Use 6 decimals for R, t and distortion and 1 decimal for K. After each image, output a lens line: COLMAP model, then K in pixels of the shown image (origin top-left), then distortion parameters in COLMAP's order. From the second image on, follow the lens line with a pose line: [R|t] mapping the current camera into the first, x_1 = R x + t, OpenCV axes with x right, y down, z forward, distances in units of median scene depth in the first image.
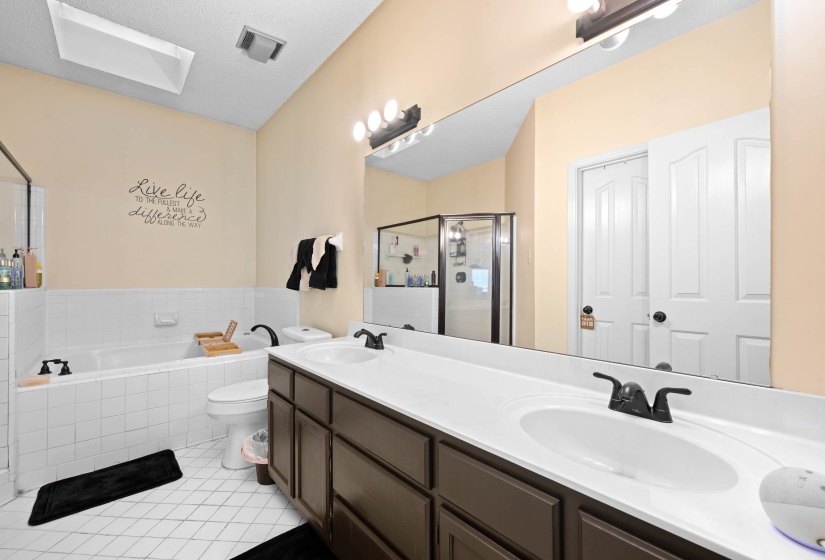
lens RADIAL K [[337.2, 0, 410.2], [0, 337.2, 280.7], [0, 0, 1]] dist [-0.000686, -0.000168]
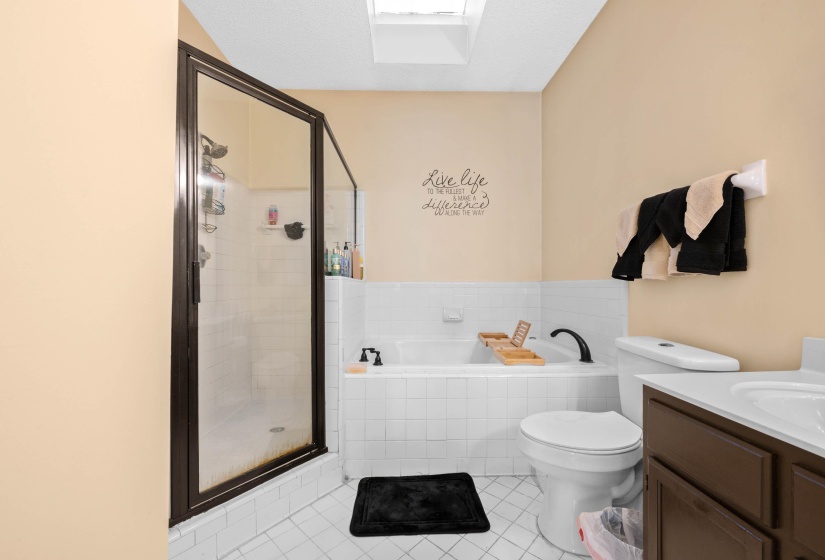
lens RADIAL K [[337.2, 0, 410.2], [0, 337.2, 280.7], [0, 0, 1]] dist [-0.000686, -0.000168]
pose [[0.763491, -0.011150, -0.645722, -0.256877], [0.003046, 0.999902, -0.013664, 0.038846], [0.645811, 0.008465, 0.763450, 0.251398]]
